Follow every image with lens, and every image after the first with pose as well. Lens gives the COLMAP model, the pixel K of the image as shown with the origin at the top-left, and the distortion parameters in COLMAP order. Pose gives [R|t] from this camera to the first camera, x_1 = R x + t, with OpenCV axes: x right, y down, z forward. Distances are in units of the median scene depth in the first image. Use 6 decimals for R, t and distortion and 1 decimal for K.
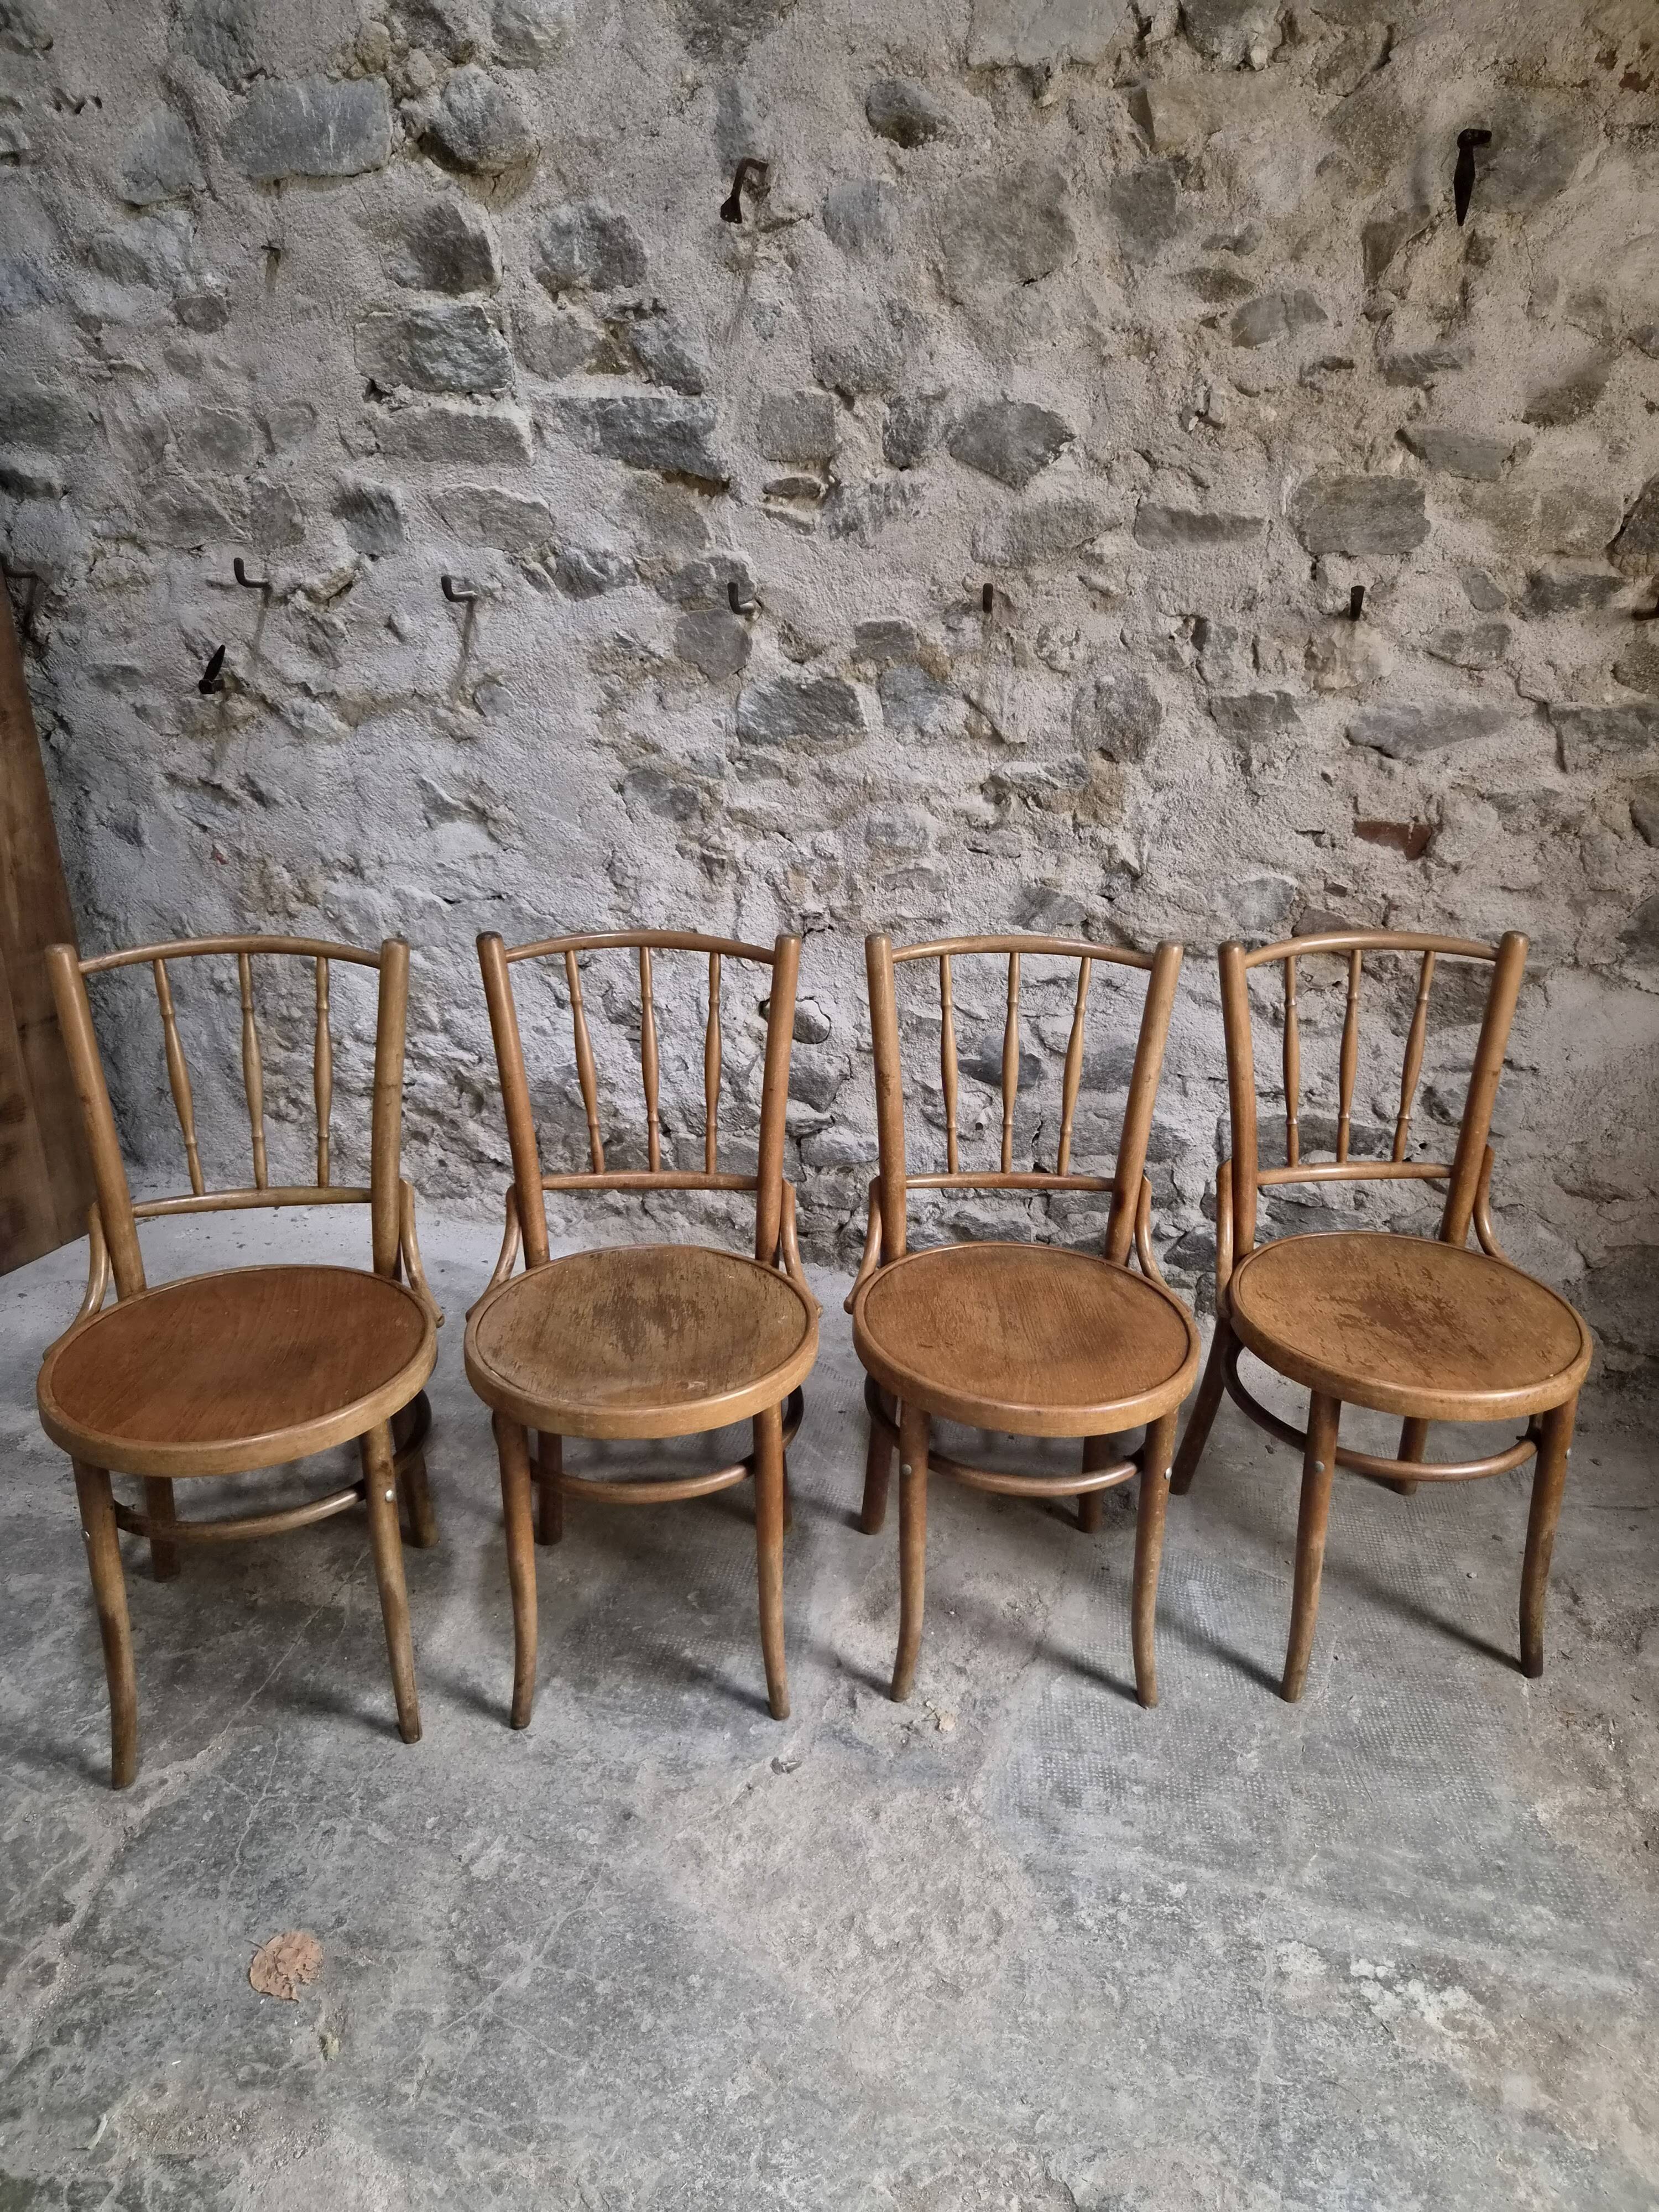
lens RADIAL K [[1497.3, 0, 834.1], [0, 1497.3, 1099.1], [0, 0, 1]] dist [0.065316, -0.052684]
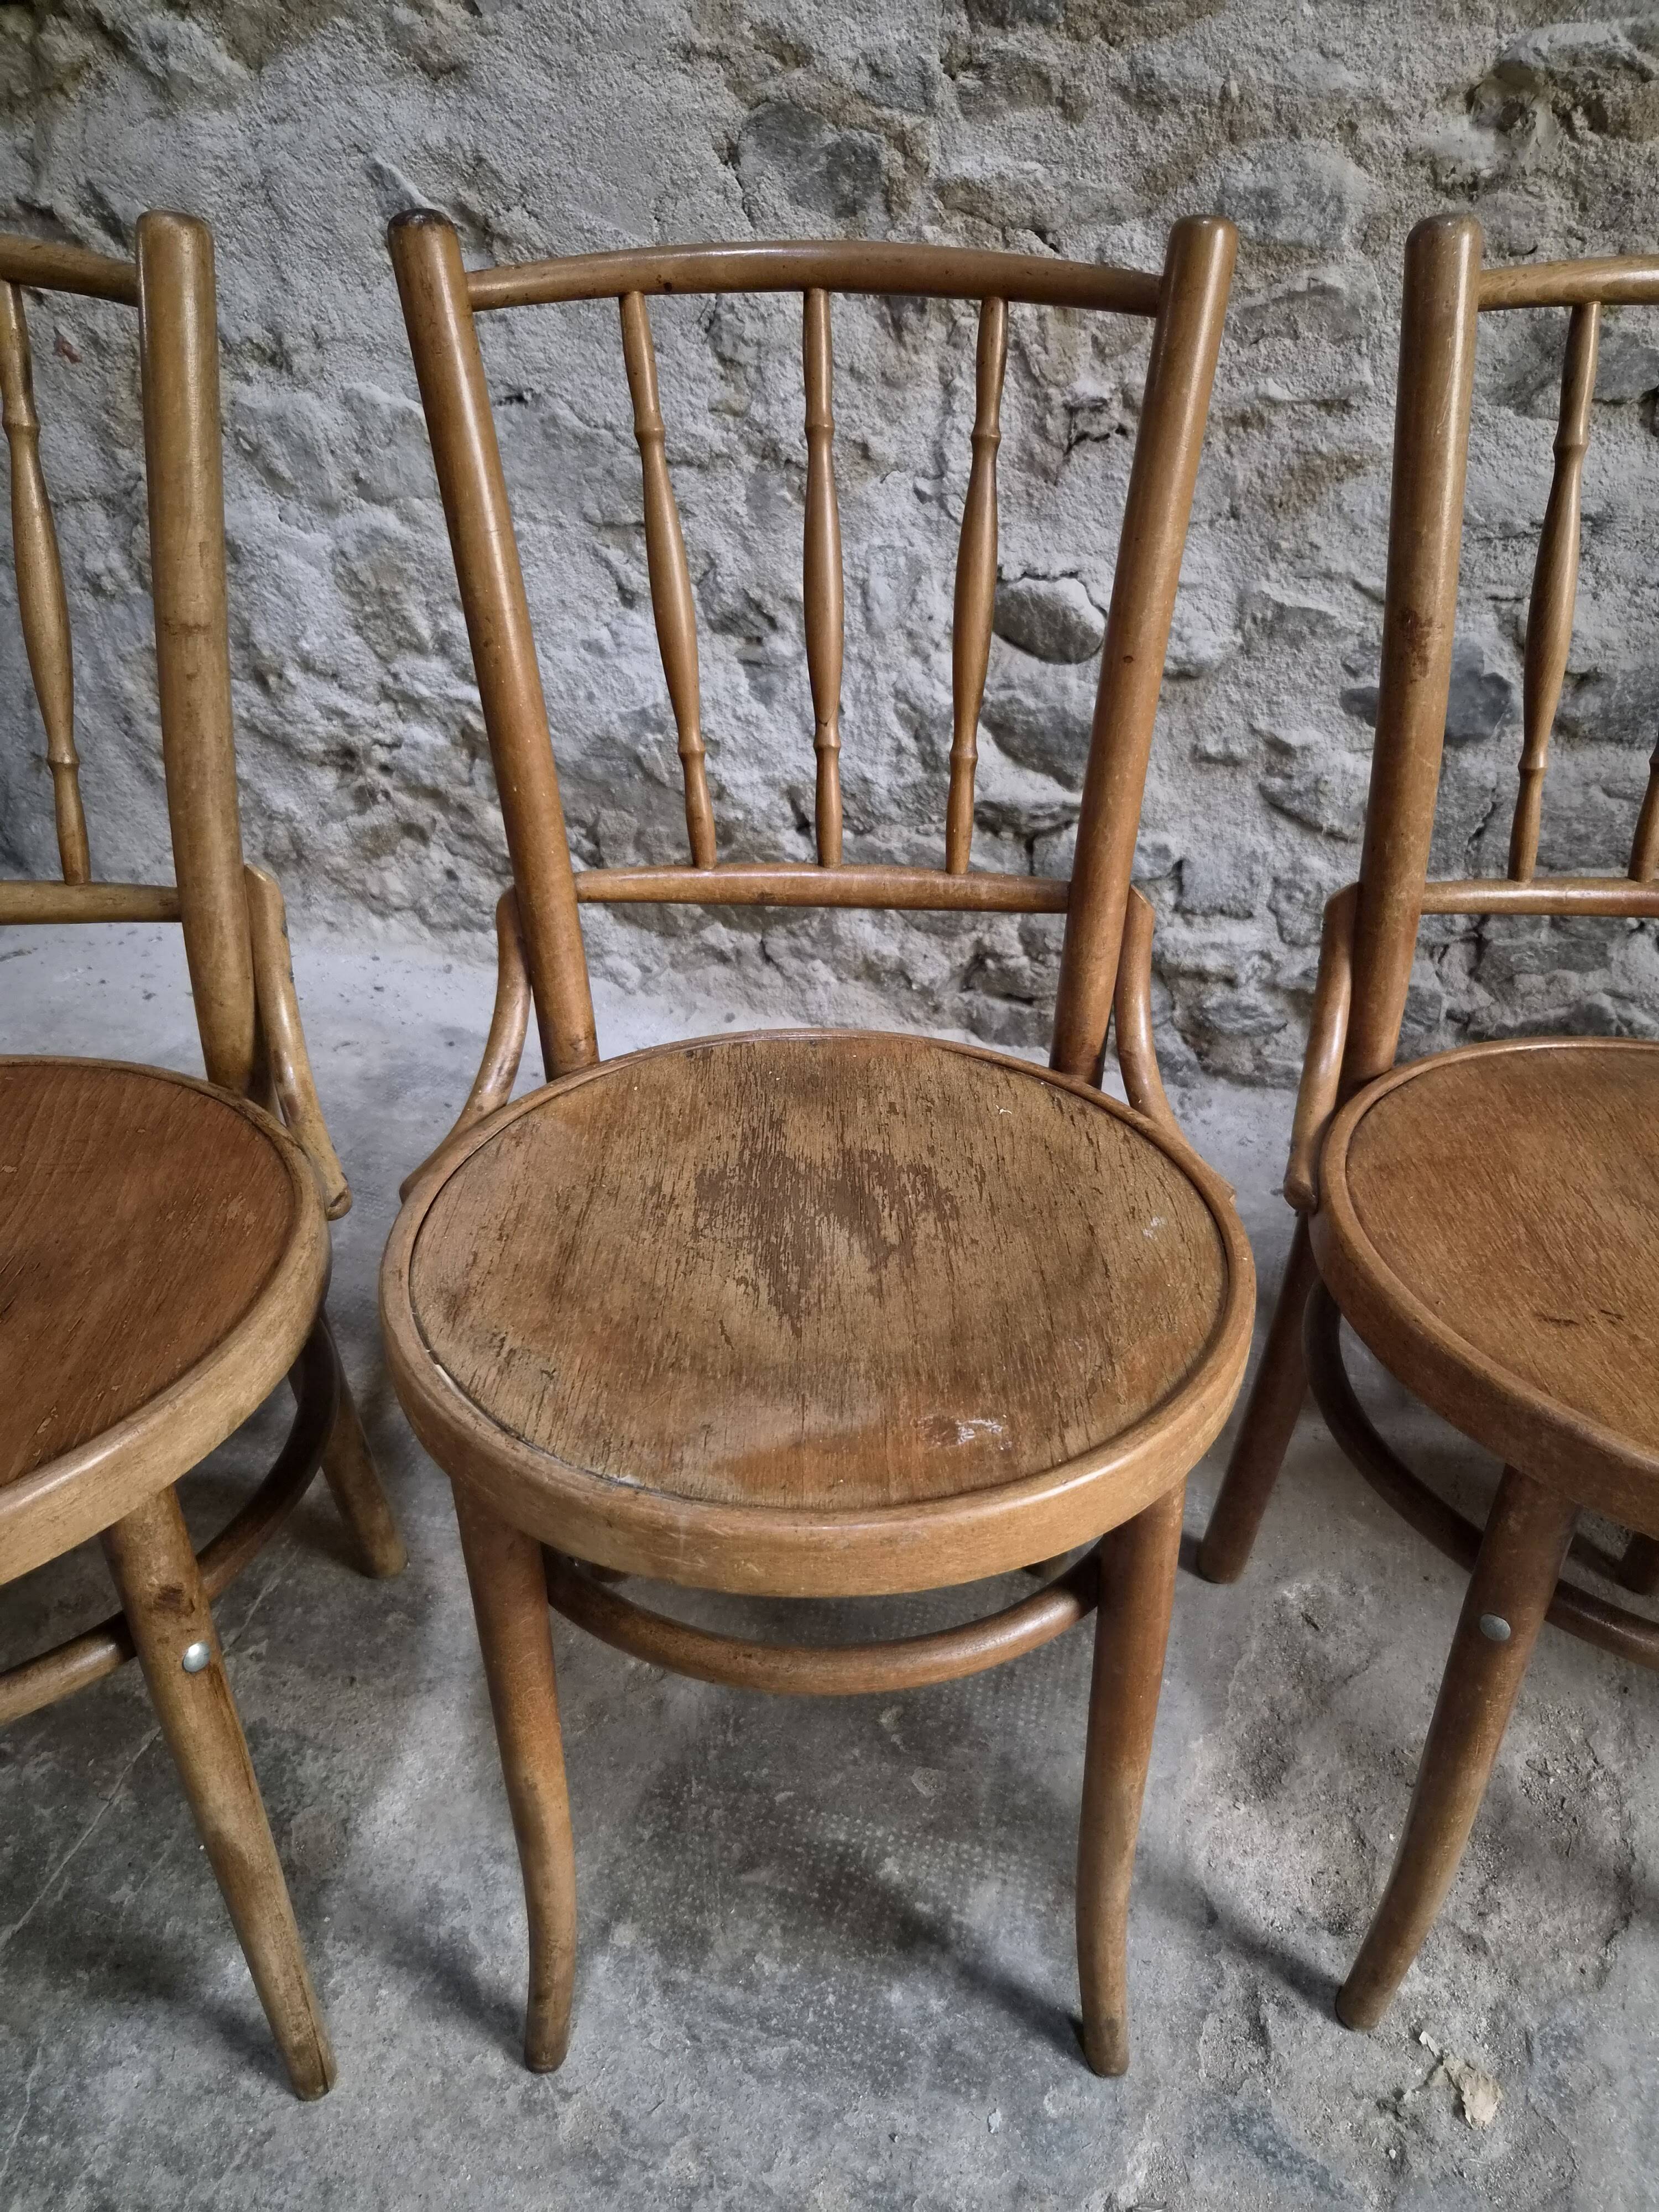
lens RADIAL K [[1497.3, 0, 831.7], [0, 1497.3, 1122.9], [0, 0, 1]] dist [0.065316, -0.052684]
pose [[0.998213, 0.024288, -0.054602, -0.076635], [-0.013965, 0.983192, 0.182042, 0.034747], [0.058105, -0.180954, 0.981774, 0.453572]]
